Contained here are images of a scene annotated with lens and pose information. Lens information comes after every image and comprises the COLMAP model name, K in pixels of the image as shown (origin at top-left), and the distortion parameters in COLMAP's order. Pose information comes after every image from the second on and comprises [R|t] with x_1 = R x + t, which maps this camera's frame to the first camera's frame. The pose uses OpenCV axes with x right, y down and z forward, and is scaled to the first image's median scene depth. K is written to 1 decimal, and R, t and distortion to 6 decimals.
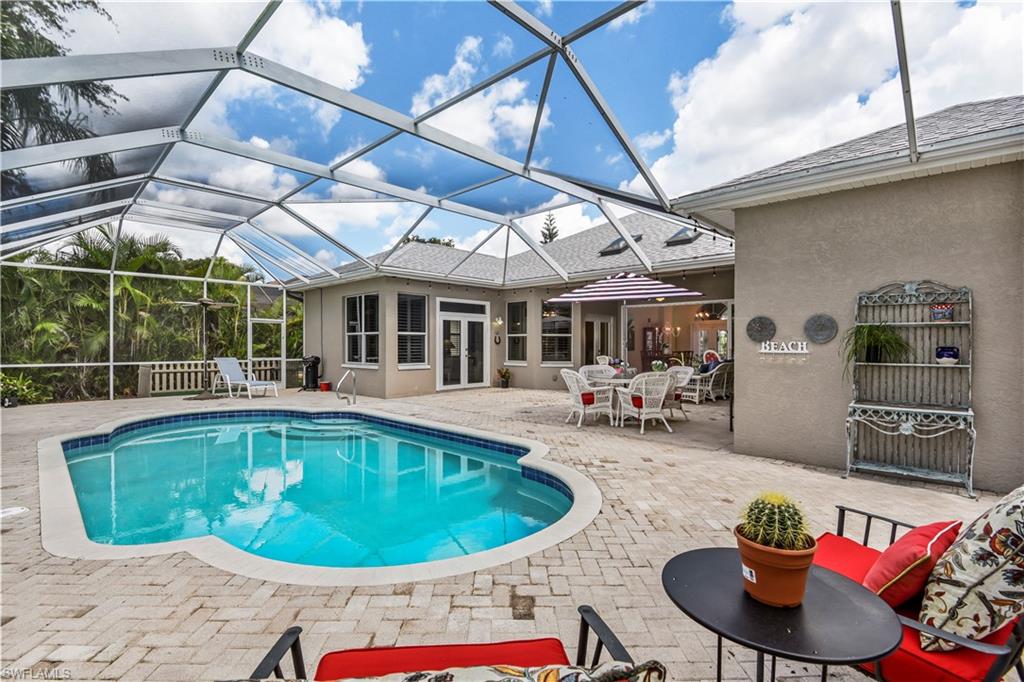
lens RADIAL K [[476.3, 0, 509.3], [0, 476.3, 346.1], [0, 0, 1]] dist [-0.002758, -0.019413]
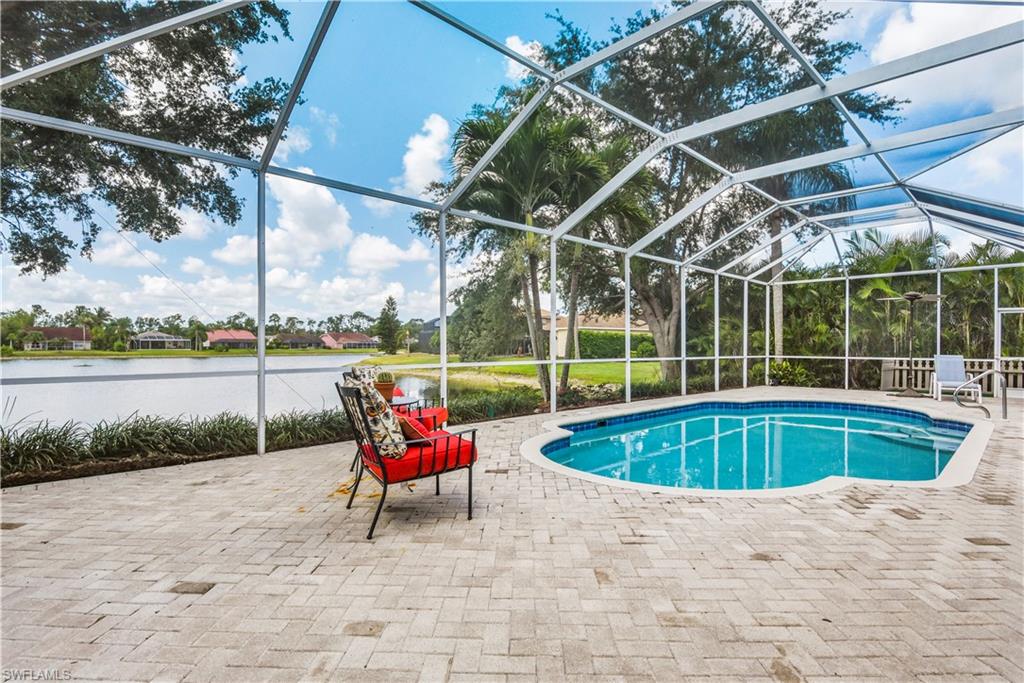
lens RADIAL K [[476.3, 0, 509.3], [0, 476.3, 346.6], [0, 0, 1]] dist [-0.002758, -0.019413]
pose [[0.024687, 0.006052, -0.999677, 0.255787], [0.001076, 0.999981, 0.006080, 0.000377], [0.999695, -0.001226, 0.024680, 0.128736]]
